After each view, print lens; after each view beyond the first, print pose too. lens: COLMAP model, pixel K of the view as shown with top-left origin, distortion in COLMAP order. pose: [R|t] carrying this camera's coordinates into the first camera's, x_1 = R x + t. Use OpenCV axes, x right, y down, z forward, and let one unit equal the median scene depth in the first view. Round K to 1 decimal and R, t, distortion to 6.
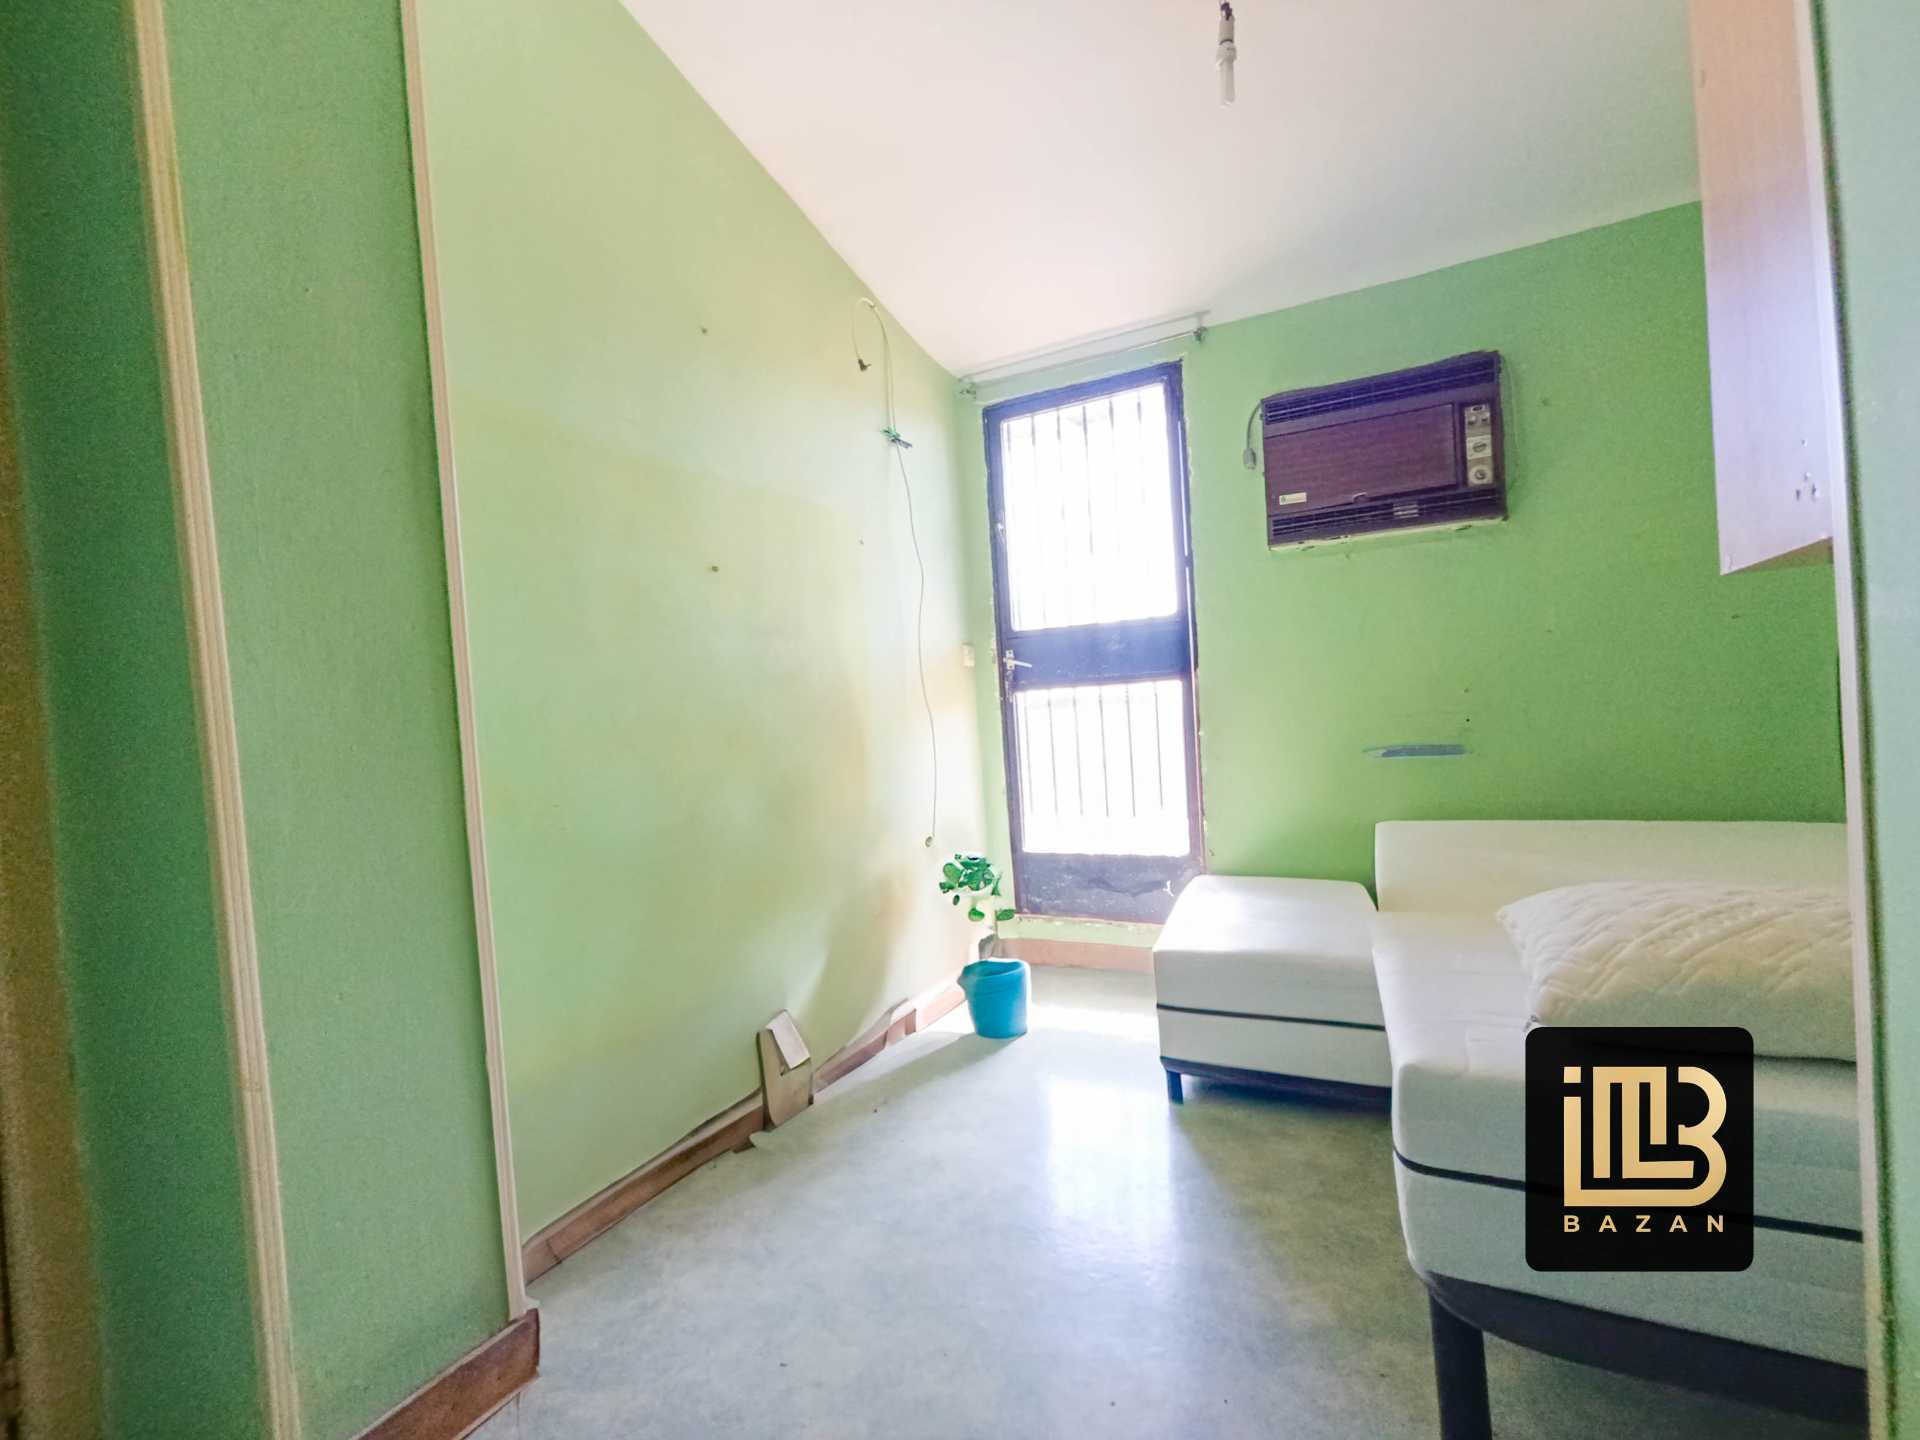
lens RADIAL K [[886.8, 0, 947.5], [0, 886.8, 727.2], [0, 0, 1]] dist [-0.000348, 0.001052]
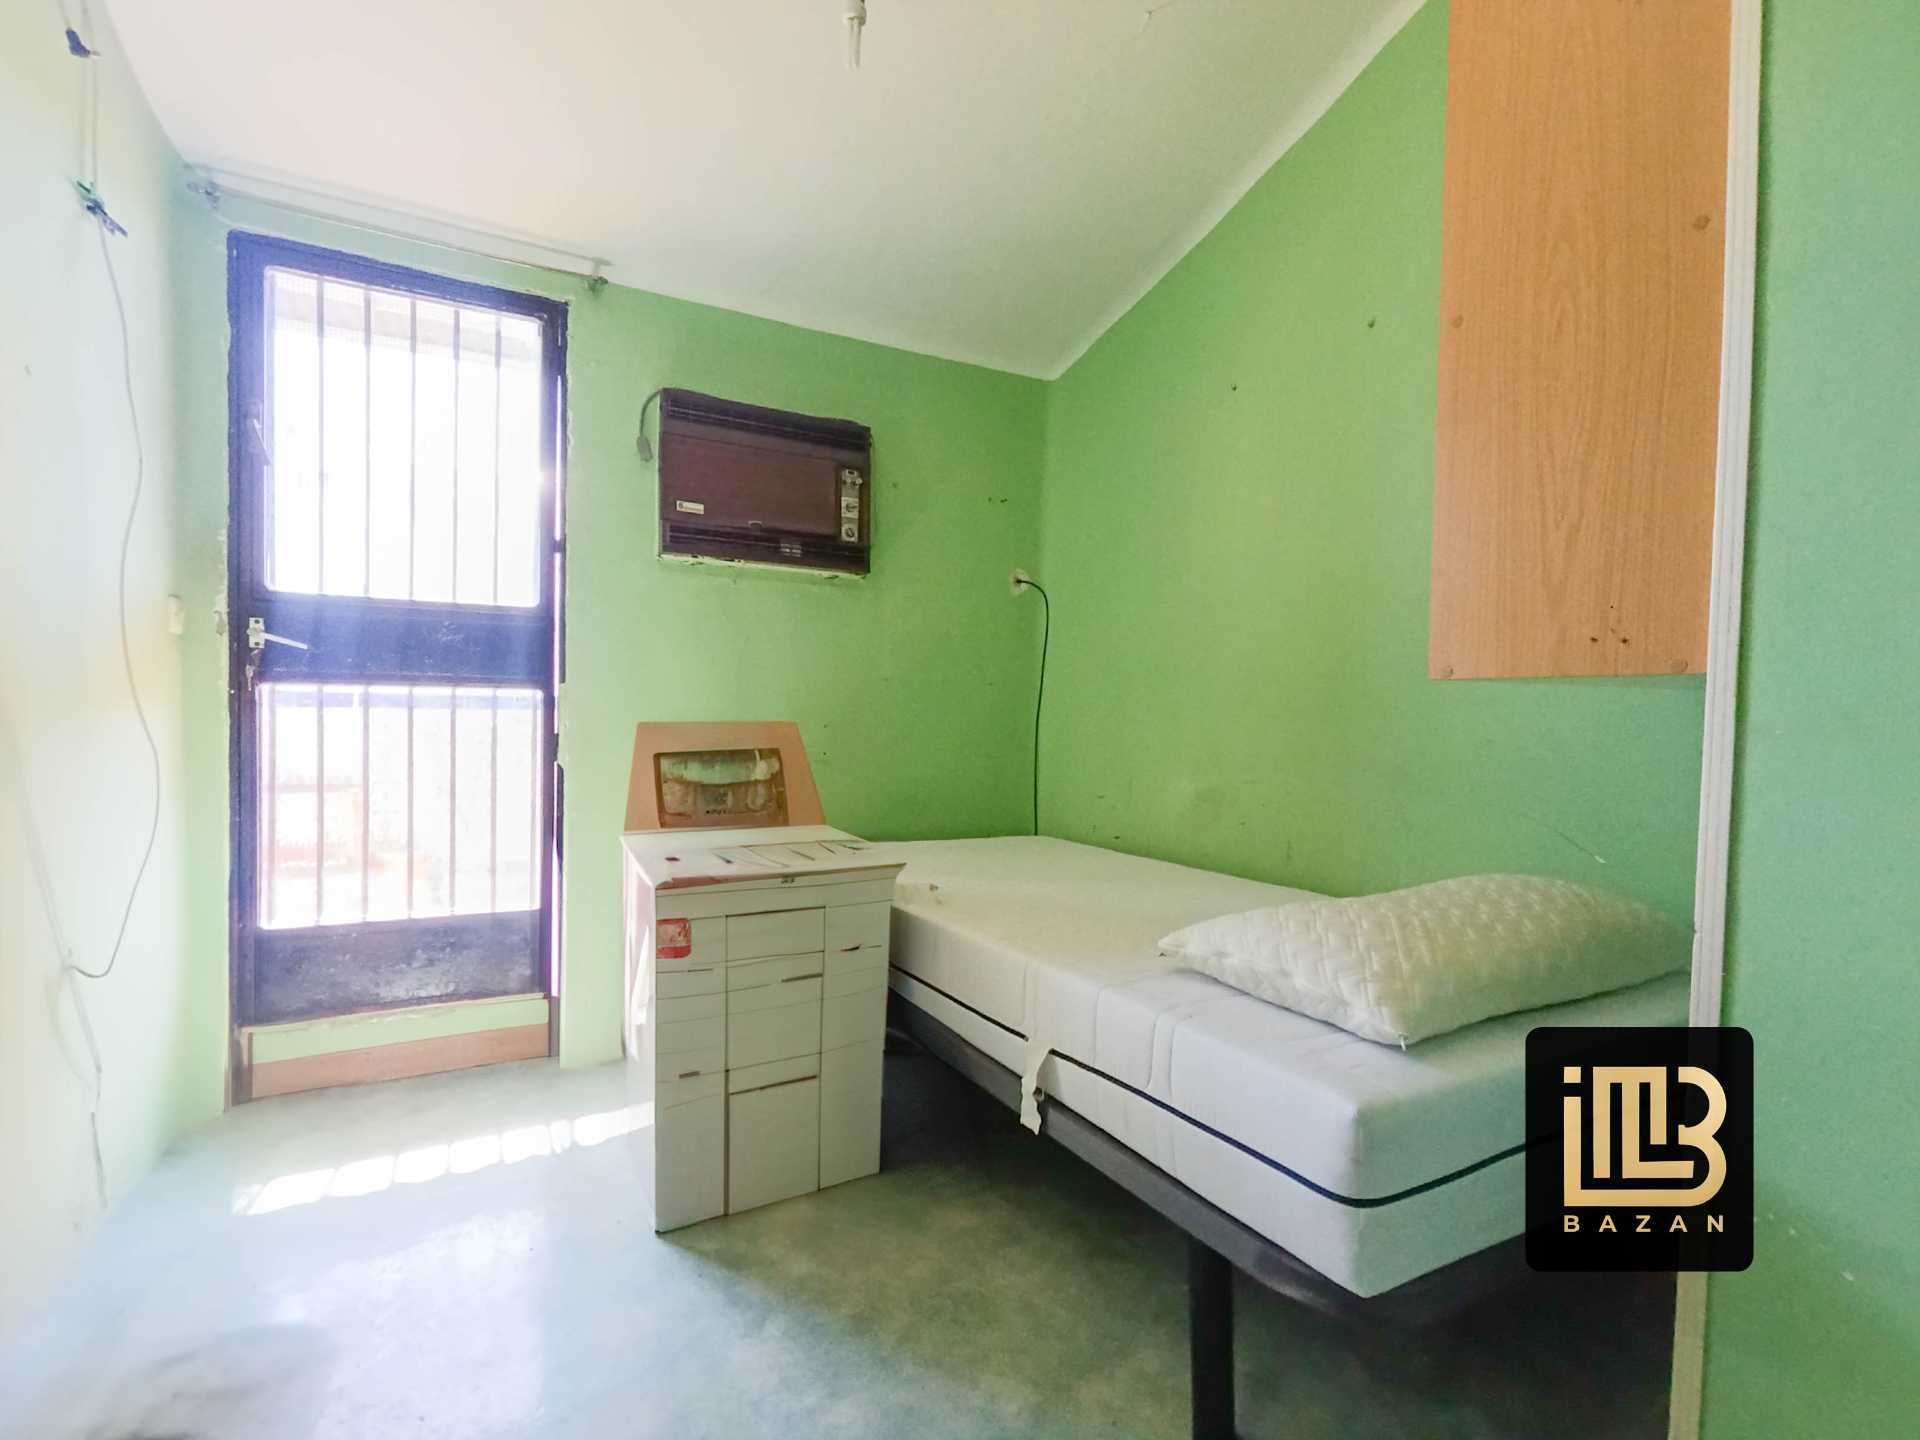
lens RADIAL K [[886.8, 0, 957.3], [0, 886.8, 722.2], [0, 0, 1]] dist [-0.000348, 0.001052]
pose [[0.550535, 0.061360, 0.832554, -0.207754], [-0.043360, 0.998051, -0.044885, -0.004696], [-0.833685, -0.011389, 0.552122, 0.249173]]
